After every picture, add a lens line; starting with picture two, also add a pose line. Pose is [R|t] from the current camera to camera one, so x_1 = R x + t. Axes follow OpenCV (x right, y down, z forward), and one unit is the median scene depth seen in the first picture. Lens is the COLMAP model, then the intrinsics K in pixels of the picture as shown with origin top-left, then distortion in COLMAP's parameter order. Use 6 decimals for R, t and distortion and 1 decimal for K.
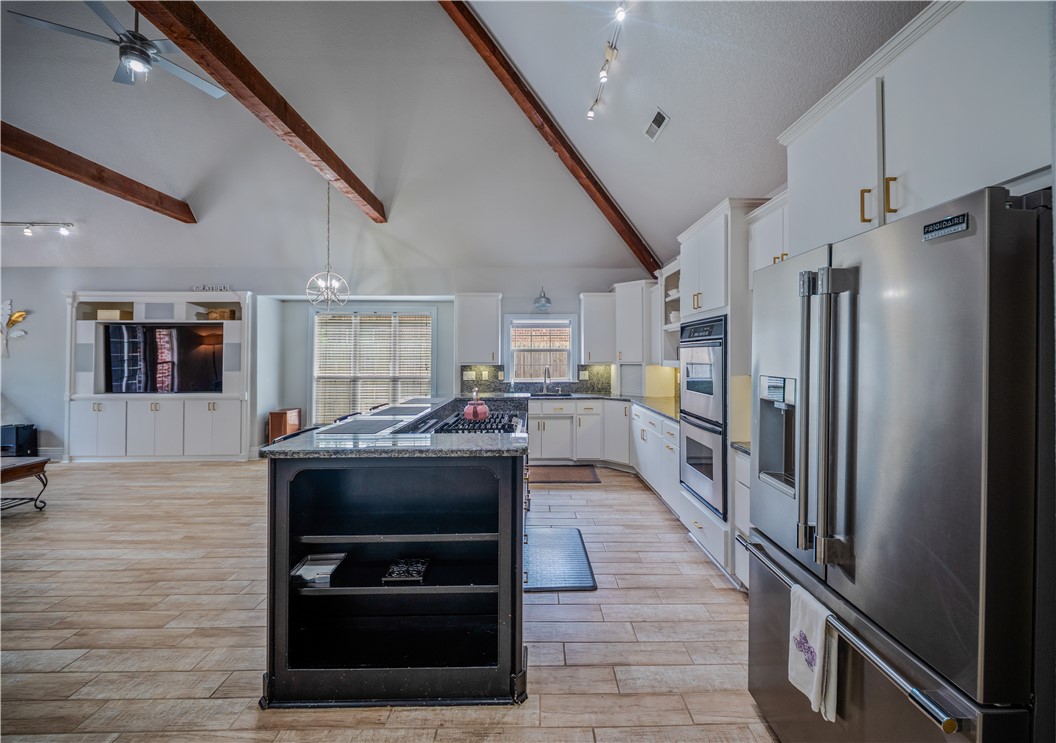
lens RADIAL K [[422.3, 0, 546.0], [0, 422.3, 347.8], [0, 0, 1]] dist [-0.007405, -0.001537]
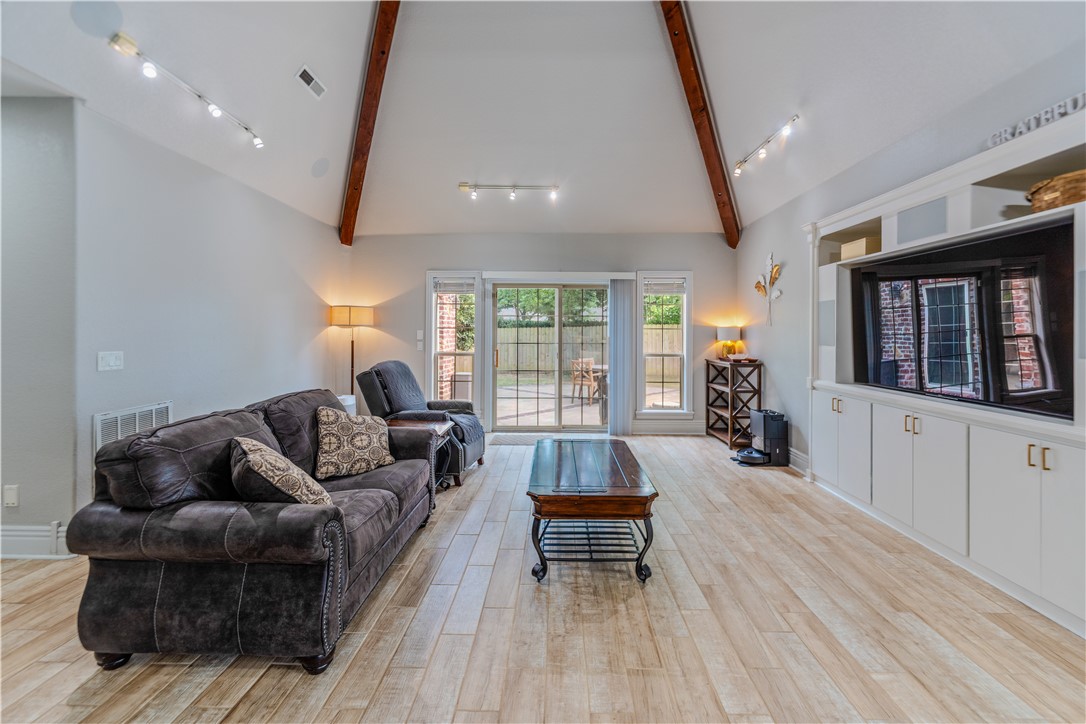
lens RADIAL K [[443.5, 0, 566.5], [0, 443.5, 327.5], [0, 0, 1]] dist [0.009582, -0.000081]
pose [[-0.053794, -0.011629, -0.998484, -0.409322], [0.010973, 0.999865, -0.012236, 0.033666], [0.998492, -0.011615, -0.053660, 0.640504]]
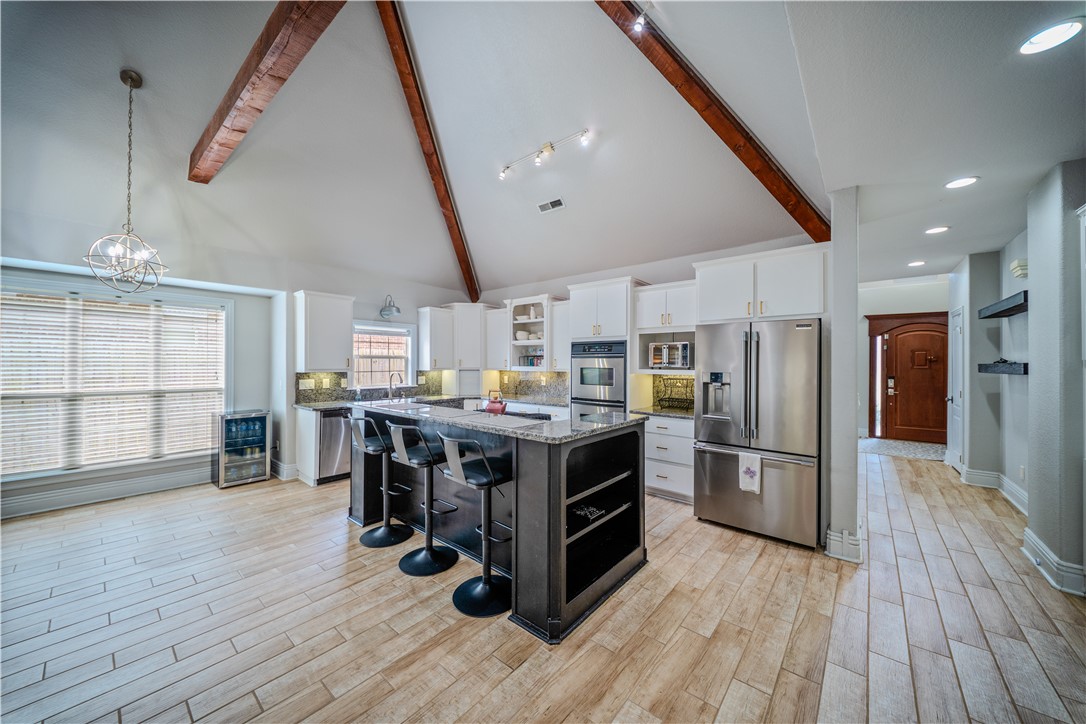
lens RADIAL K [[381.6, 0, 548.0], [0, 381.6, 356.4], [0, 0, 1]] dist [0.001250, -0.002380]
pose [[0.662483, 0.016285, 0.748900, -0.493517], [-0.018671, 0.999812, -0.005225, 0.001612], [-0.748845, -0.010522, 0.662662, 0.085113]]
